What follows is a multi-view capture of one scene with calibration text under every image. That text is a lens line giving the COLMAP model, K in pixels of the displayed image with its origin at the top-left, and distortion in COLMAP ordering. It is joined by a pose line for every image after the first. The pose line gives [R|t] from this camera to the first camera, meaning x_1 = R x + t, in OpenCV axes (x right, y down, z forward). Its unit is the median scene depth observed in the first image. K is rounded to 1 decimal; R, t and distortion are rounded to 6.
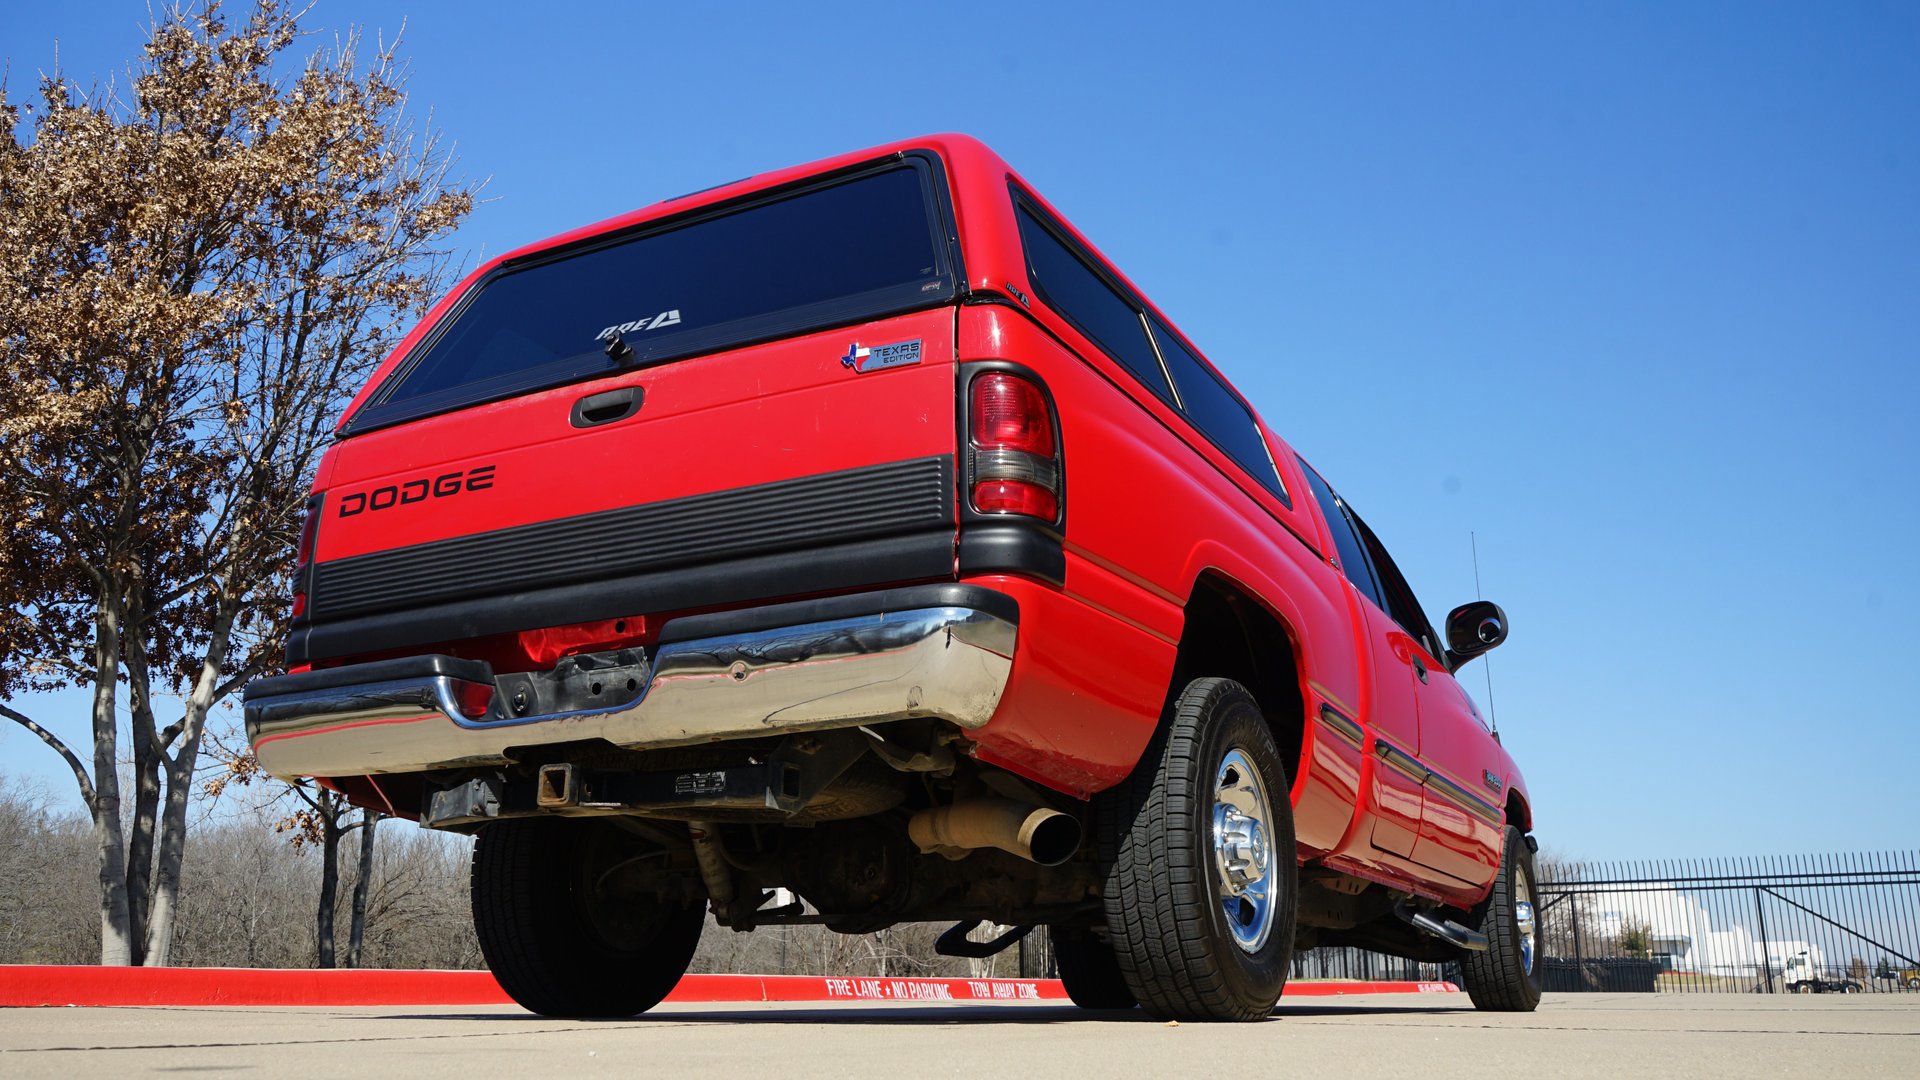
lens RADIAL K [[1632.0, 0, 942.5], [0, 1632.0, 525.4], [0, 0, 1]] dist [-0.012787, 0.009268]
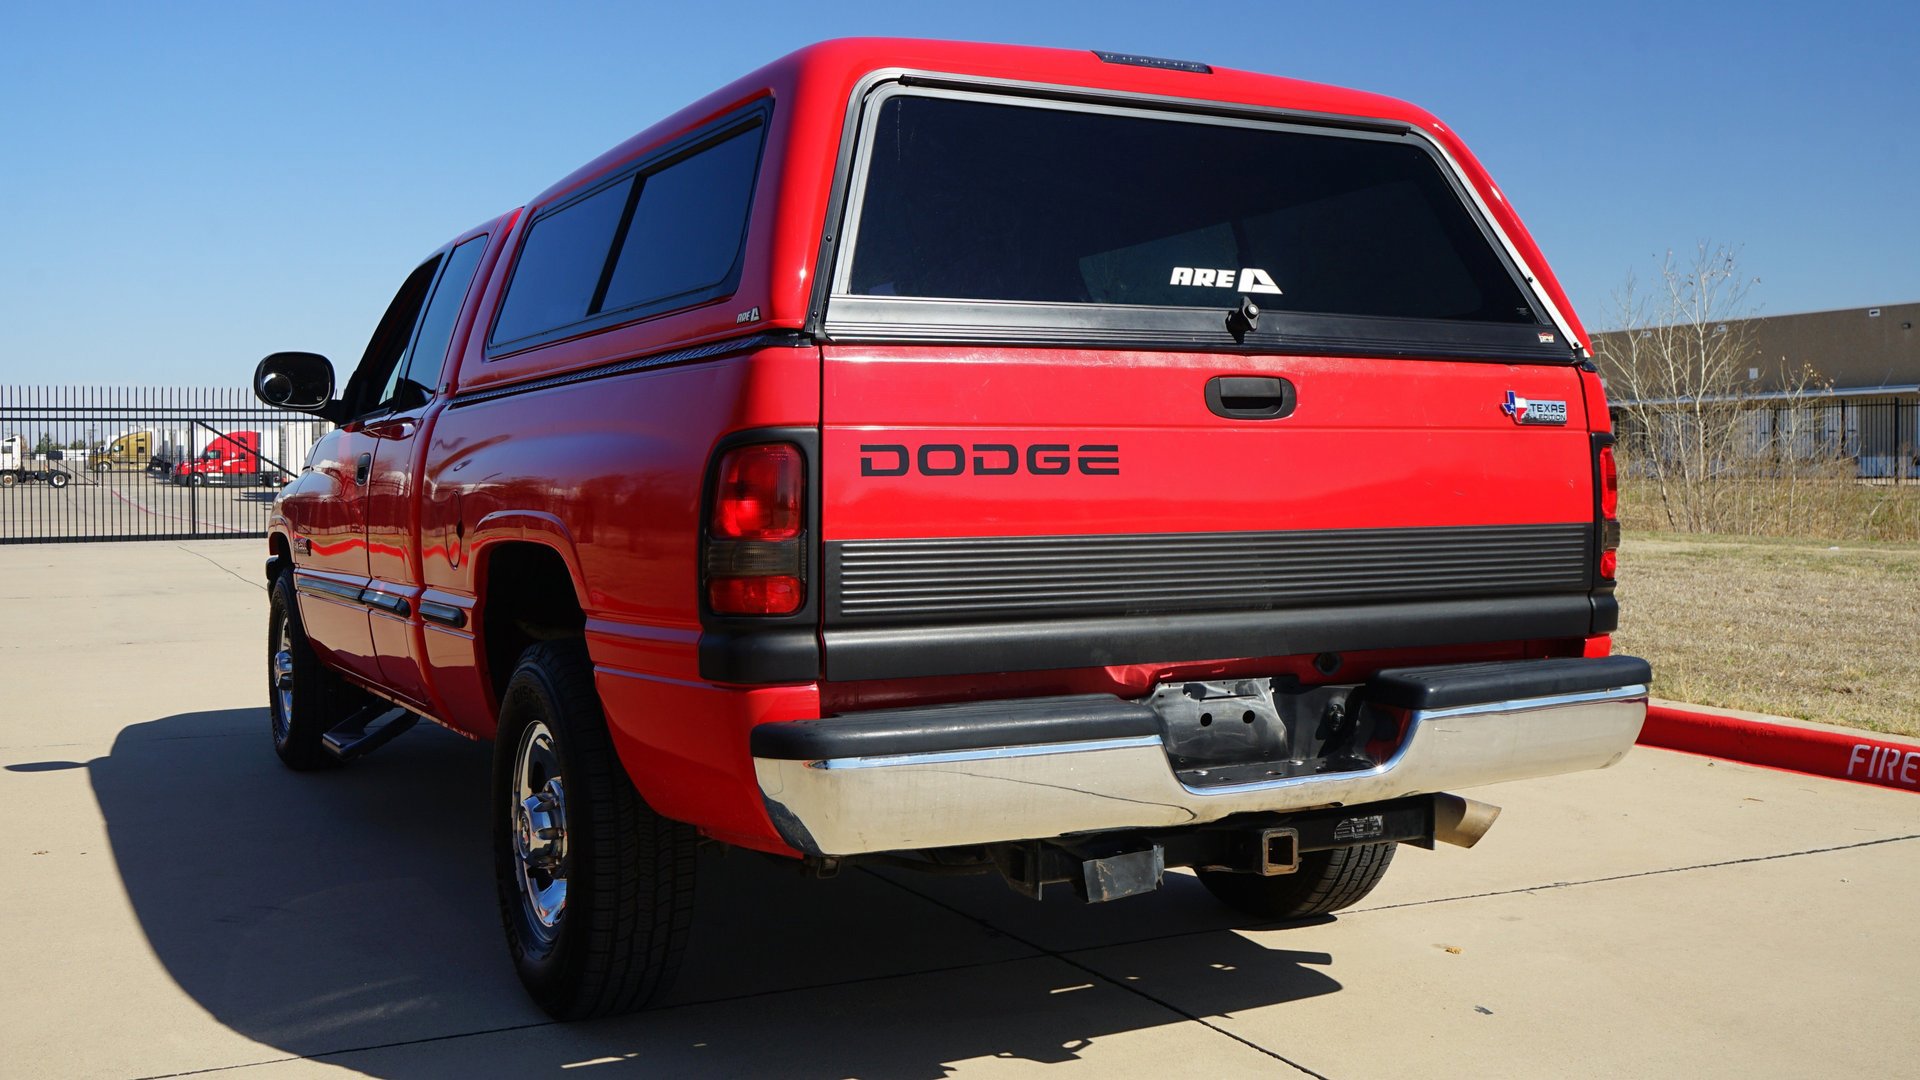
lens RADIAL K [[1850.9, 0, 970.1], [0, 1850.9, 486.4], [0, 0, 1]] dist [-0.013469, 0.000000]
pose [[0.558430, -0.010944, 0.829479, -1.086935], [-0.227194, 0.959664, 0.165615, -0.154097], [-0.797834, -0.280937, 0.533419, 0.592206]]
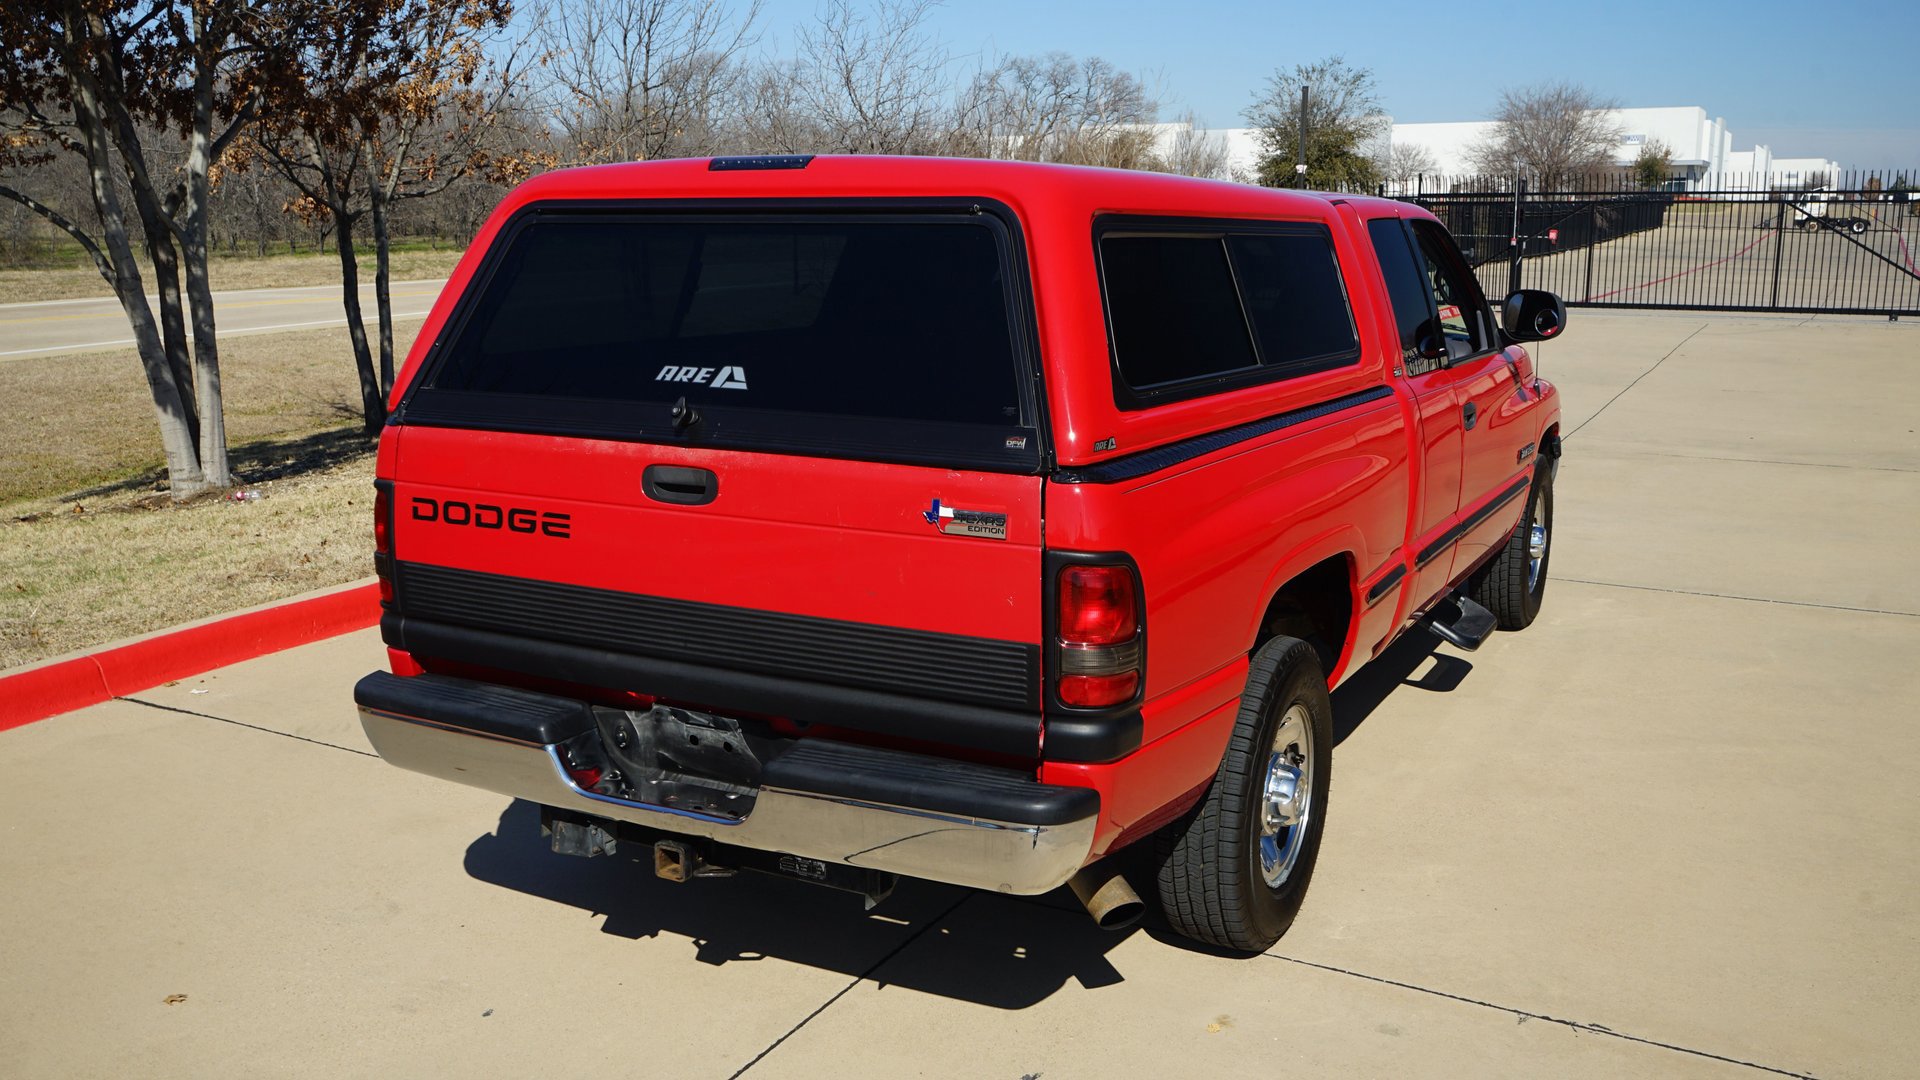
lens RADIAL K [[1632.0, 0, 965.8], [0, 1632.0, 537.9], [0, 0, 1]] dist [-0.012787, 0.009268]
pose [[0.999991, -0.002691, 0.003345, -0.036813], [0.000844, 0.887202, 0.461381, -0.498432], [-0.004209, -0.461374, 0.887196, 0.112324]]
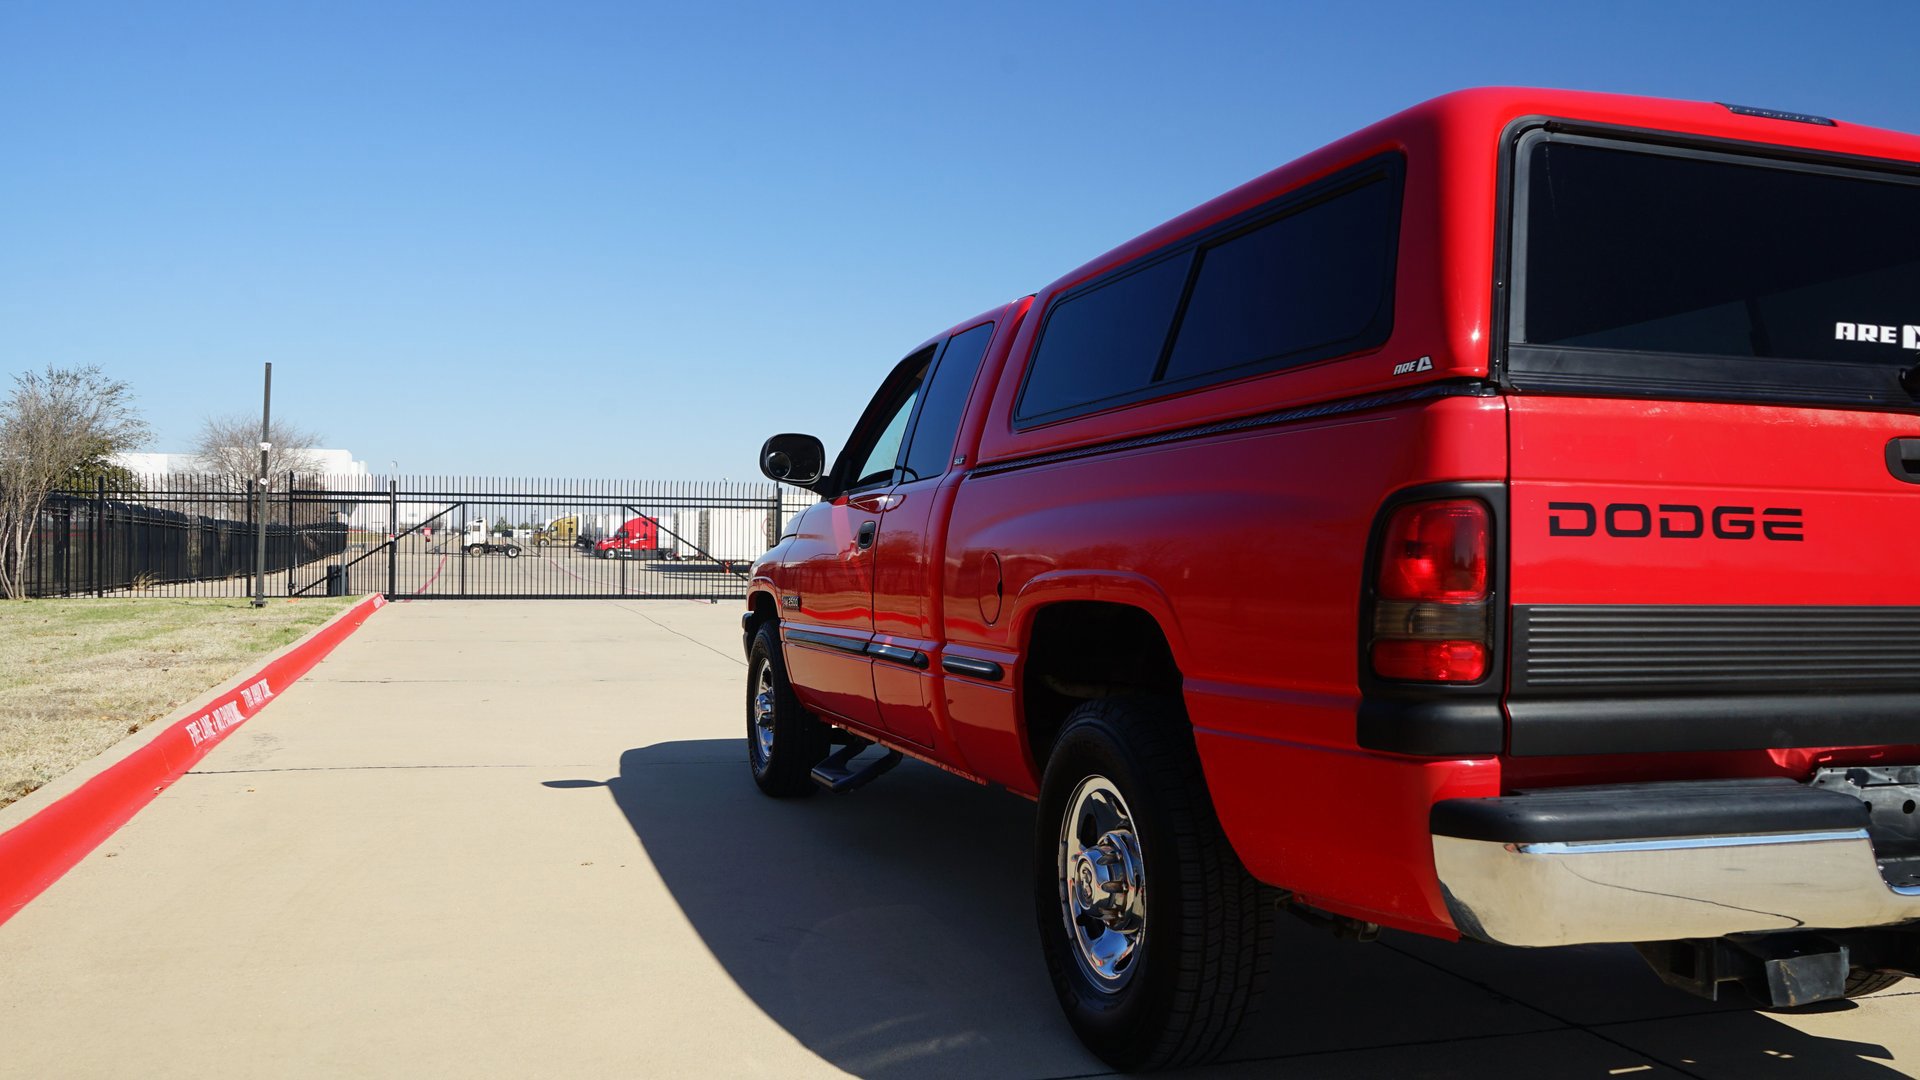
lens RADIAL K [[1515.3, 0, 957.7], [0, 1515.3, 539.9], [0, 0, 1]] dist [-0.022214, 0.015626]
pose [[0.690624, 0.014843, 0.723062, -1.051633], [-0.214335, 0.959074, 0.185032, -0.069486], [-0.690724, -0.282765, 0.665541, 0.832898]]
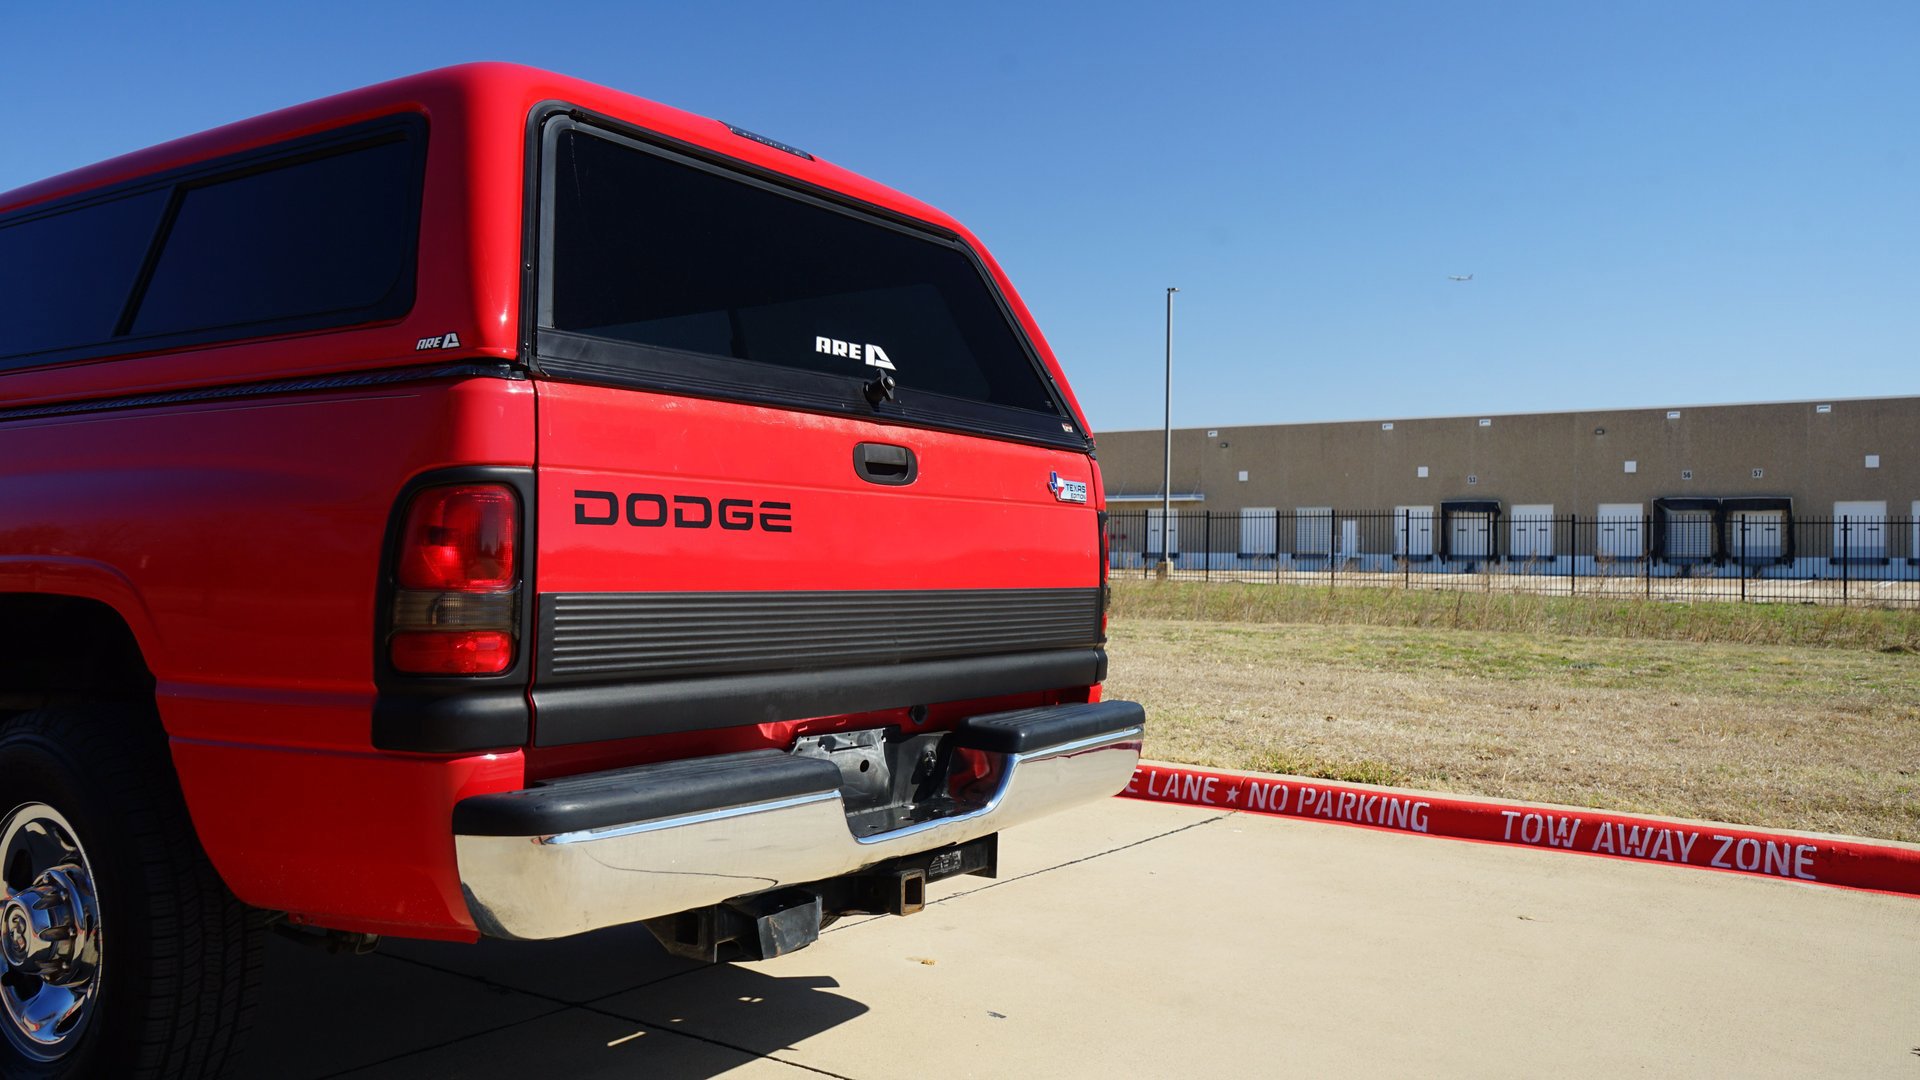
lens RADIAL K [[1515.3, 0, 954.3], [0, 1515.3, 541.4], [0, 0, 1]] dist [-0.022214, 0.015626]
pose [[0.107876, 0.012554, 0.994085, -1.033640], [-0.297080, 0.954639, 0.020182, -0.059651], [-0.948739, -0.297500, 0.106712, 0.864267]]
